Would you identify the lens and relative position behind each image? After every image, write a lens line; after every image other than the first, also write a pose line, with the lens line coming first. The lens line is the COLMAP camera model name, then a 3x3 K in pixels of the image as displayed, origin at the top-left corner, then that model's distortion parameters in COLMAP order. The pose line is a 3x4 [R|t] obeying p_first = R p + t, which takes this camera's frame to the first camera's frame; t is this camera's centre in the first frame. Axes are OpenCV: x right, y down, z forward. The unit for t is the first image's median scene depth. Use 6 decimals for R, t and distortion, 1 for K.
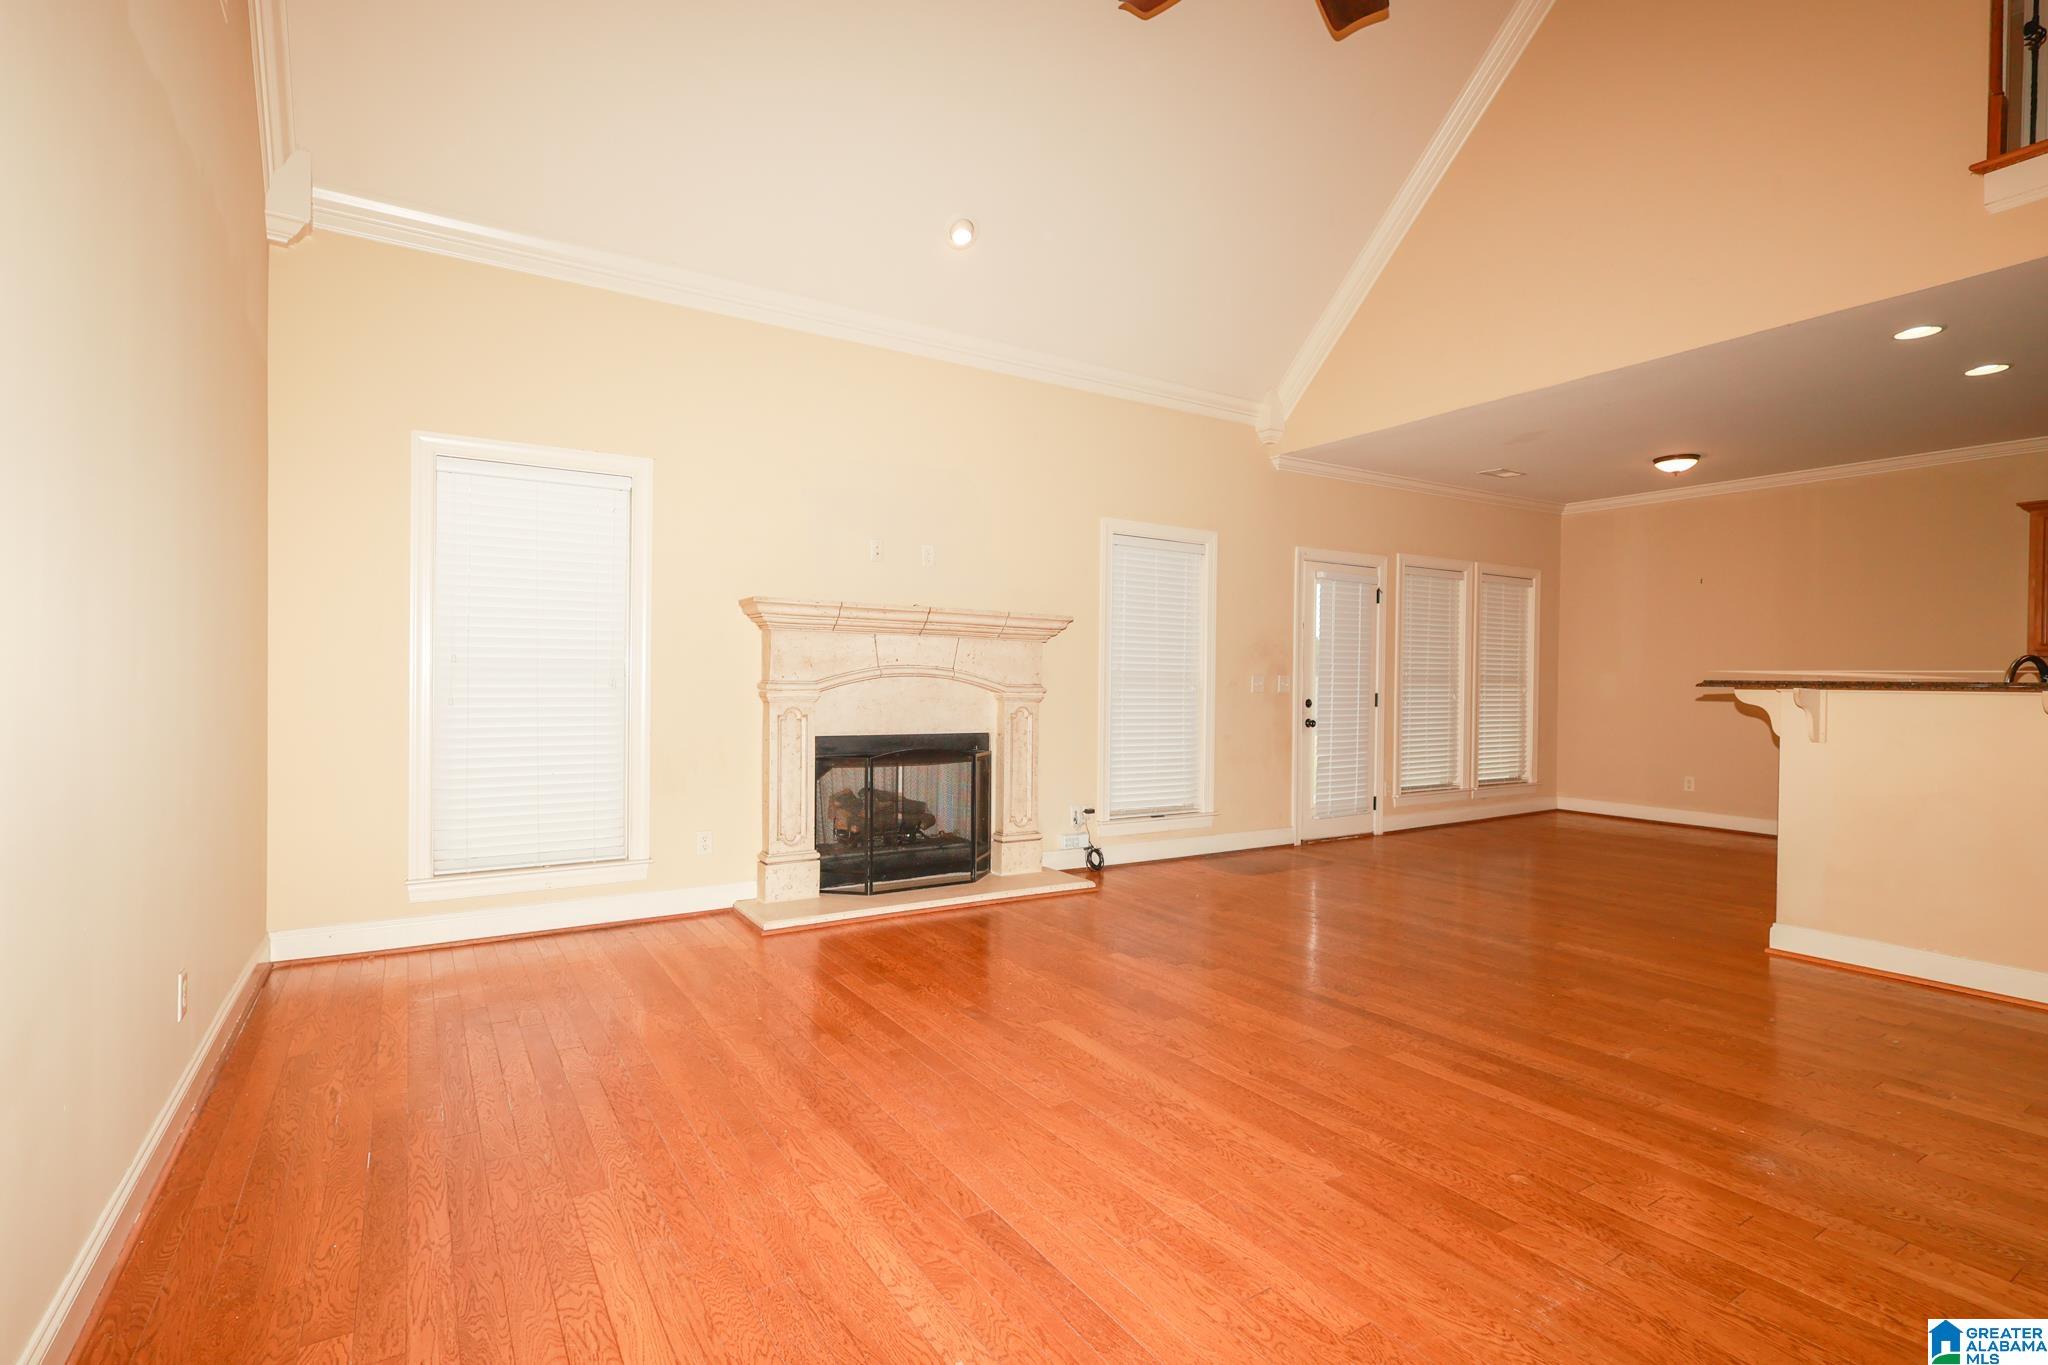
lens RADIAL K [[966.3, 0, 1015.8], [0, 966.3, 675.7], [0, 0, 1]] dist [-0.000437, 0.000116]
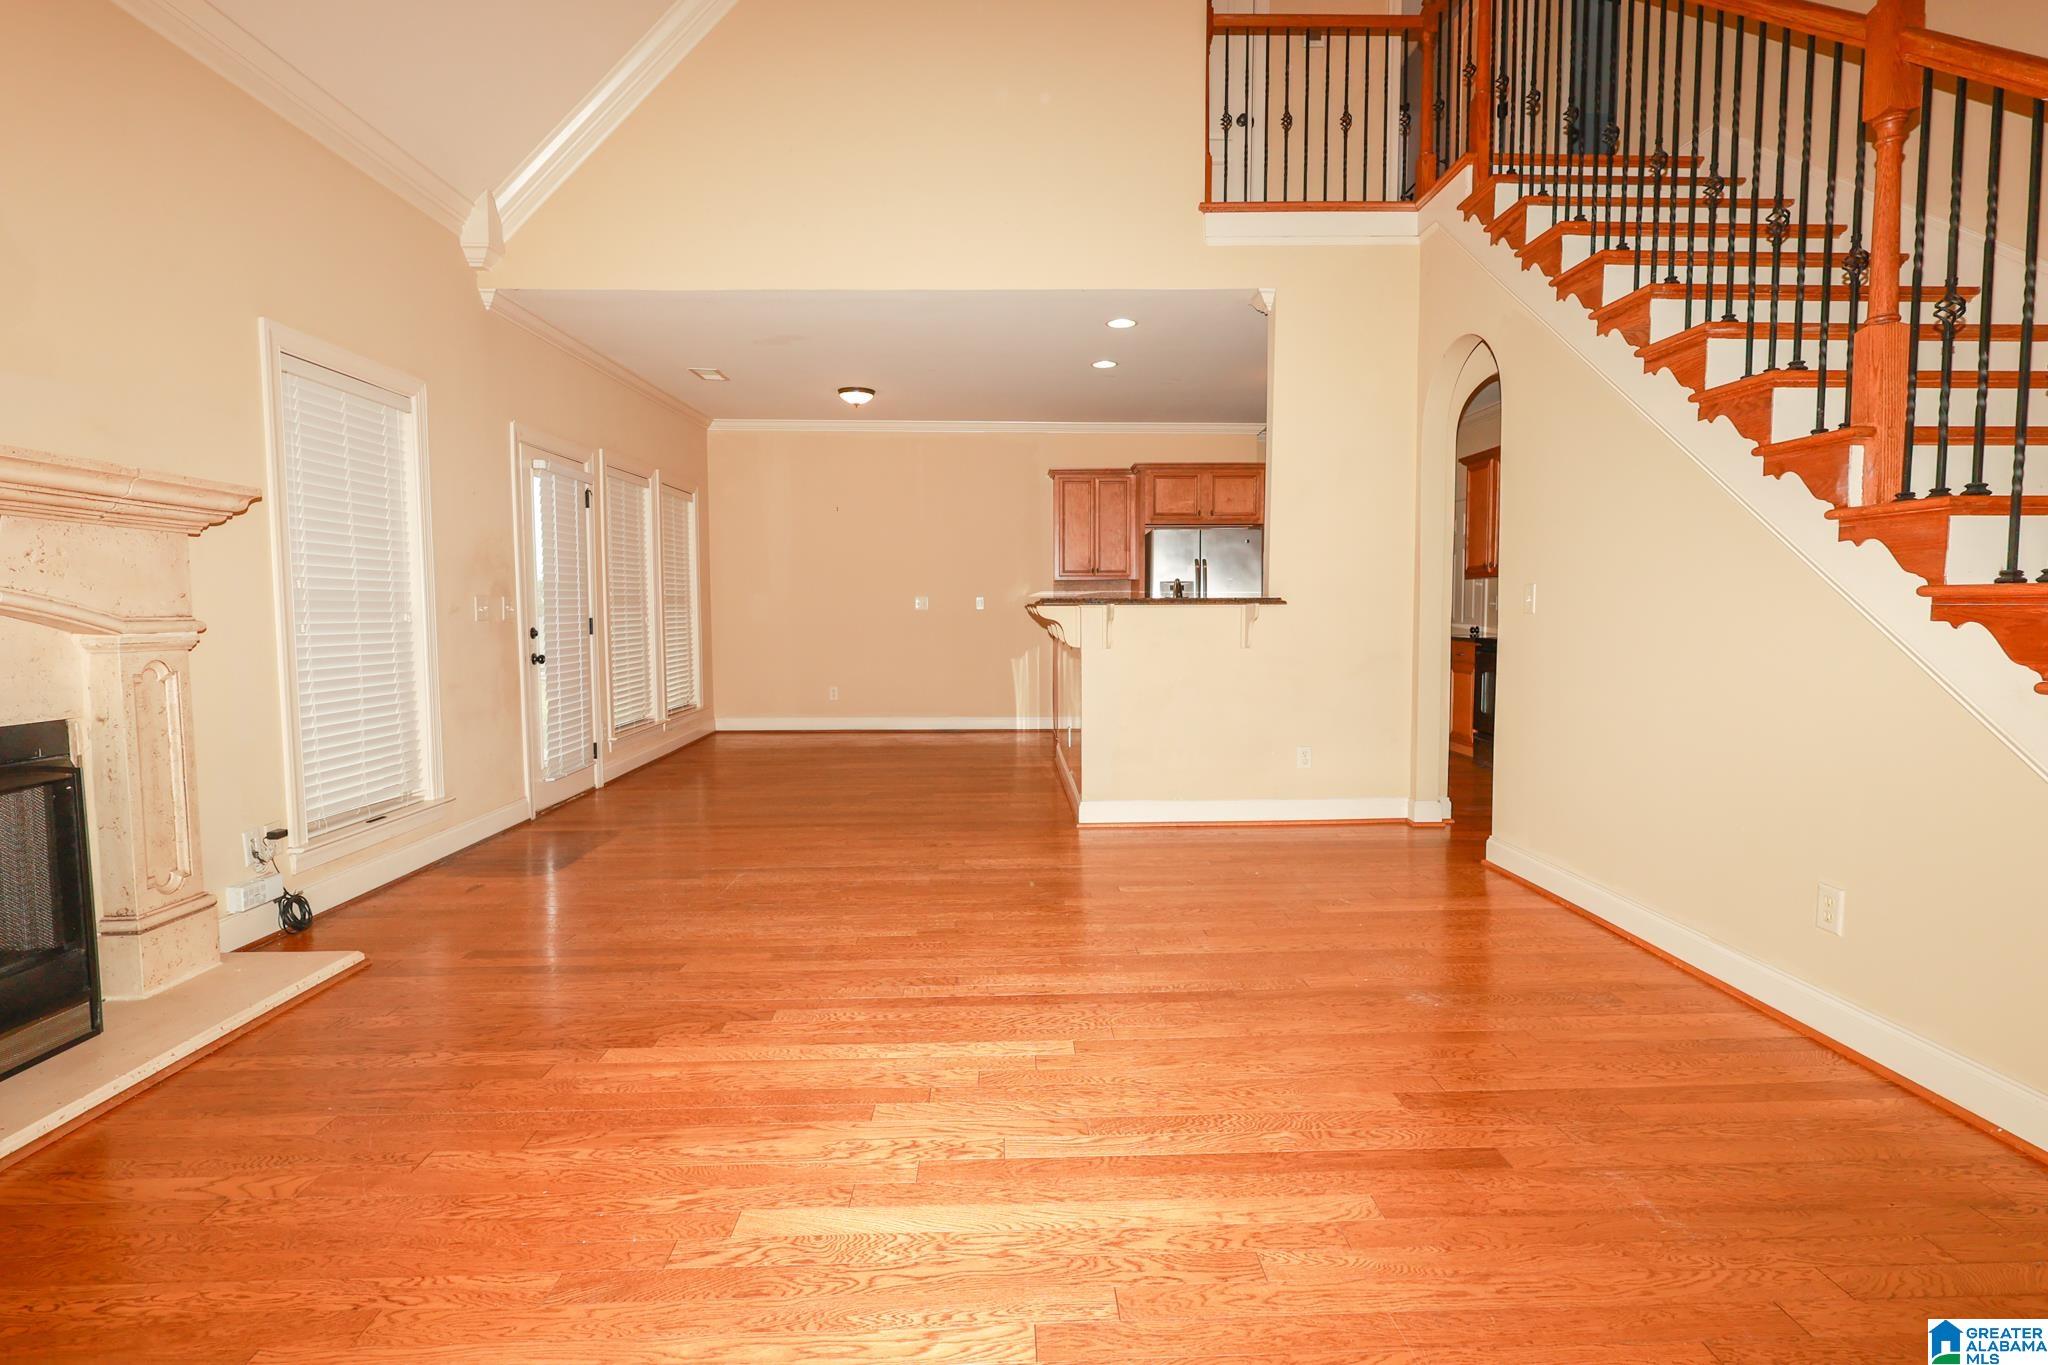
lens RADIAL K [[969.6, 0, 1029.6], [0, 969.6, 667.5], [0, 0, 1]] dist [0.000527, 0.000360]
pose [[0.504026, -0.067585, 0.861040, -0.218053], [0.004824, 0.997138, 0.075444, -0.000230], [-0.863675, -0.033872, 0.502910, 0.374604]]
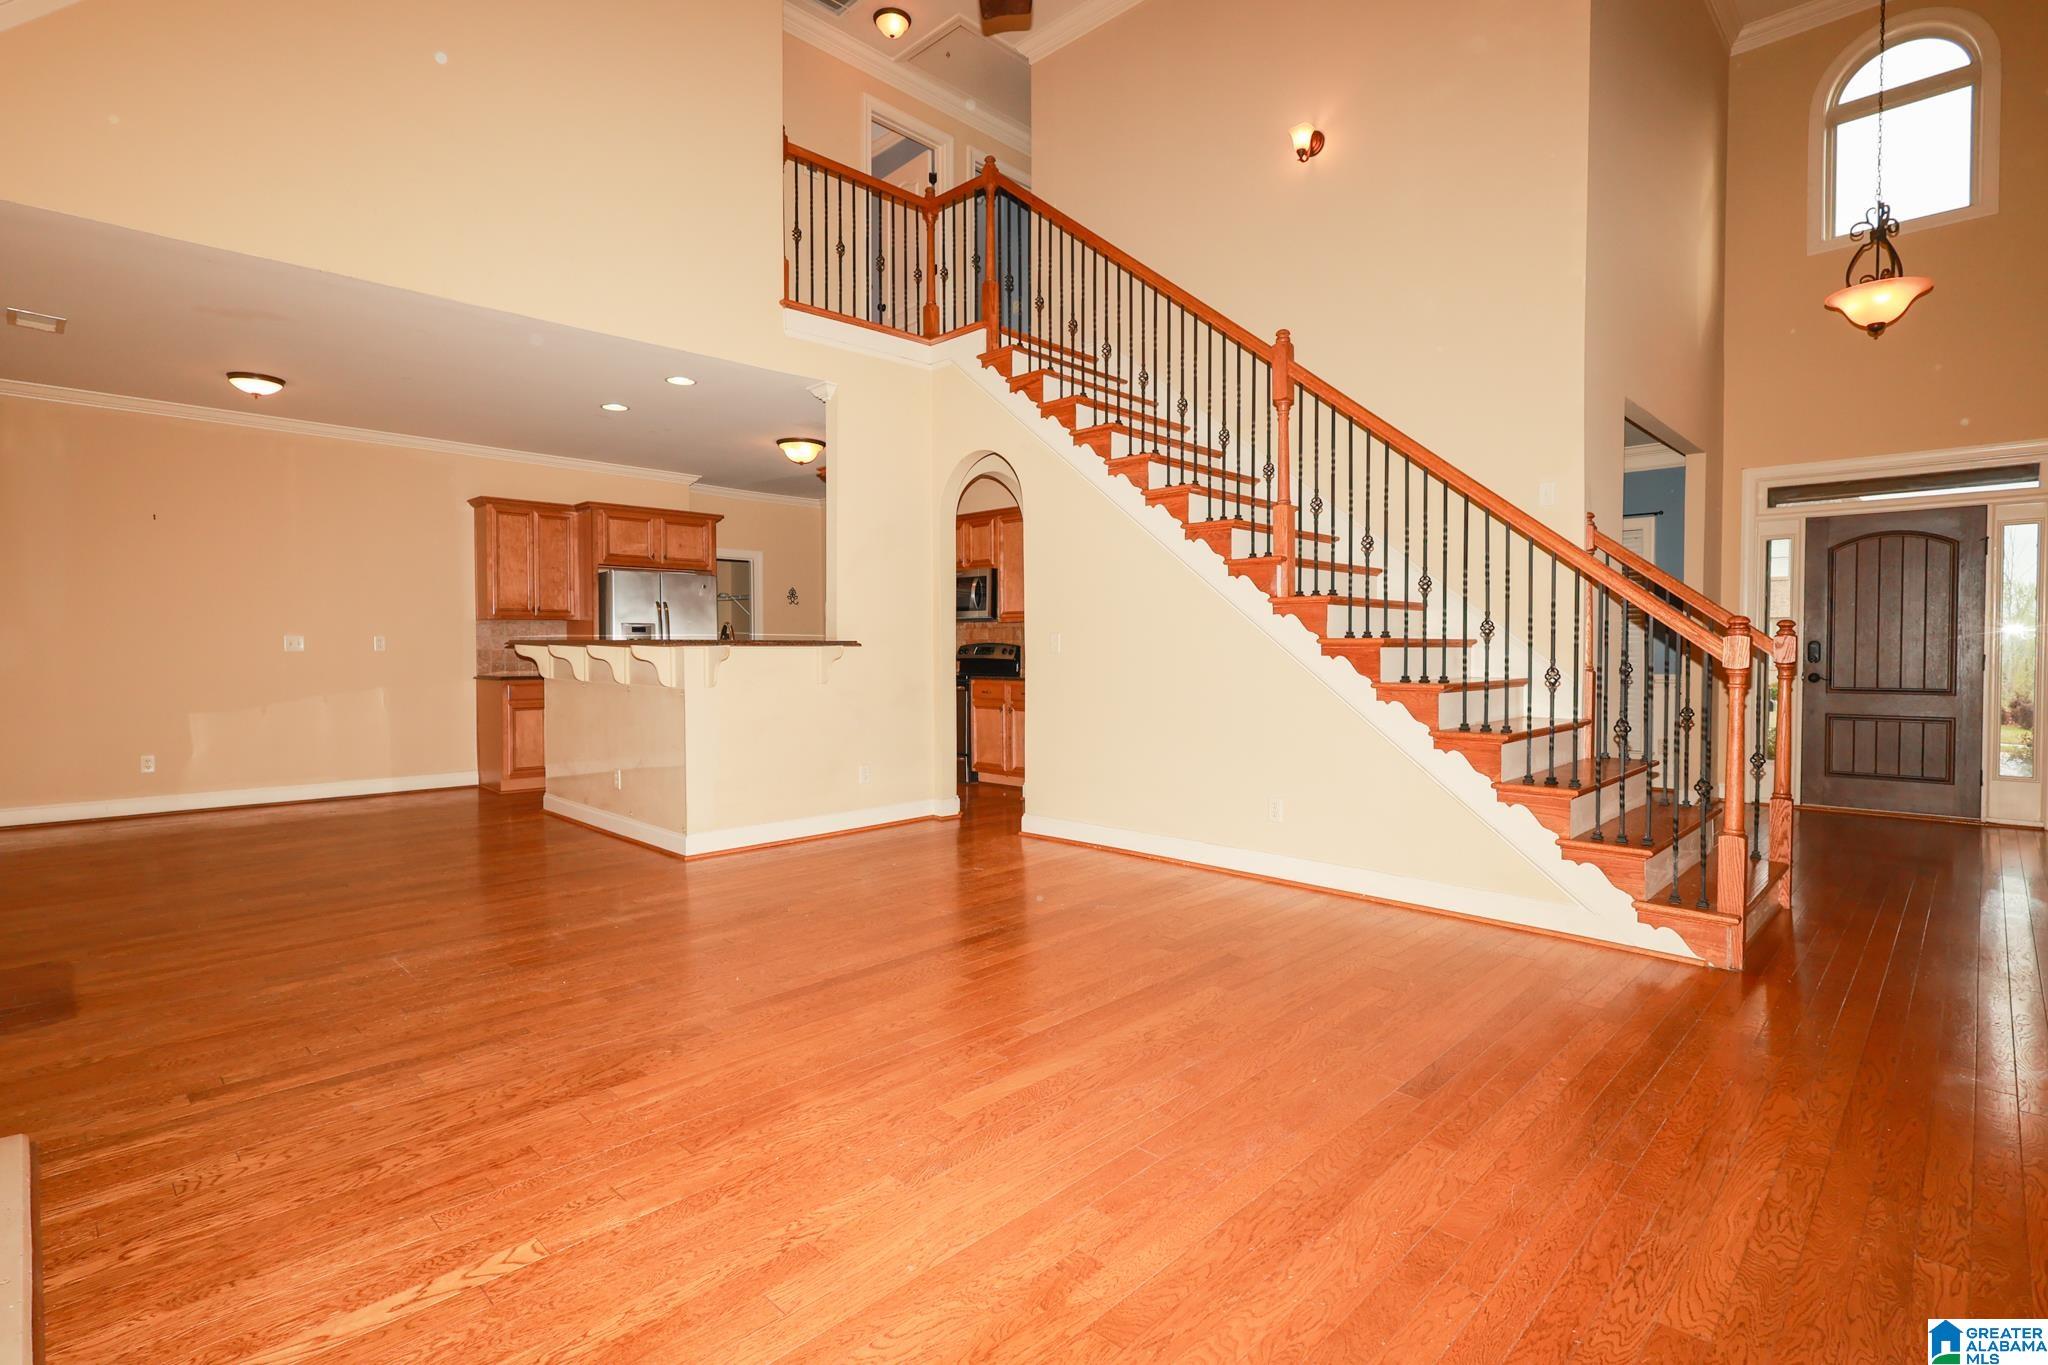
lens RADIAL K [[982.4, 0, 1039.2], [0, 982.4, 667.8], [0, 0, 1]] dist [-0.001086, 0.000653]
pose [[-0.242932, -0.031587, 0.969529, -0.443163], [-0.007351, 0.999501, 0.030721, -0.000965], [-0.970016, 0.000336, -0.243043, 0.709913]]
